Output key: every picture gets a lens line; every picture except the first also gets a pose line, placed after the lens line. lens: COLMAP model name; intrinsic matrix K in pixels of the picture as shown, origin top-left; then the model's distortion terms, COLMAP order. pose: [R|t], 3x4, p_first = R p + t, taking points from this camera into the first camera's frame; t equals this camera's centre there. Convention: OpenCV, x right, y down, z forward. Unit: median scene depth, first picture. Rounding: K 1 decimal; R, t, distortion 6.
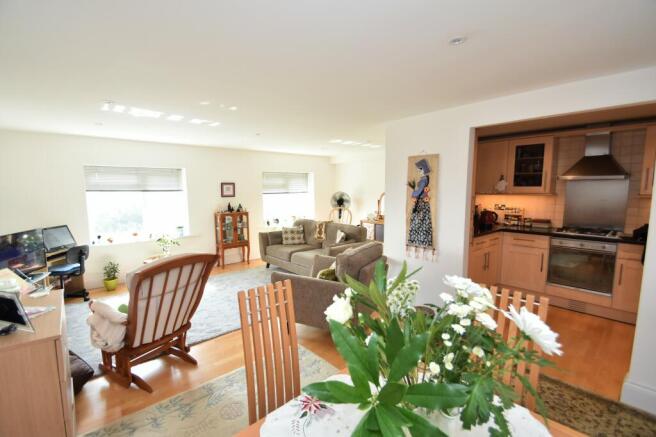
lens RADIAL K [[295.3, 0, 321.2], [0, 295.3, 223.4], [0, 0, 1]] dist [-0.018180, -0.001064]
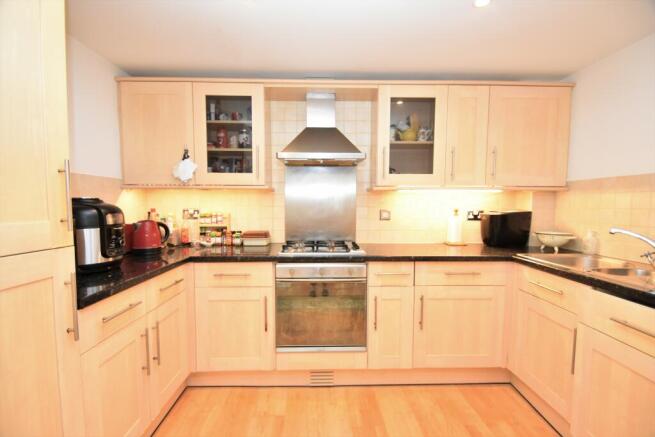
lens RADIAL K [[294.8, 0, 325.4], [0, 294.8, 223.1], [0, 0, 1]] dist [-0.018180, -0.001064]
pose [[0.626236, -0.043514, 0.778419, 0.375005], [0.088608, 0.995944, -0.015612, -0.008990], [-0.774582, 0.078751, 0.627552, 0.512679]]
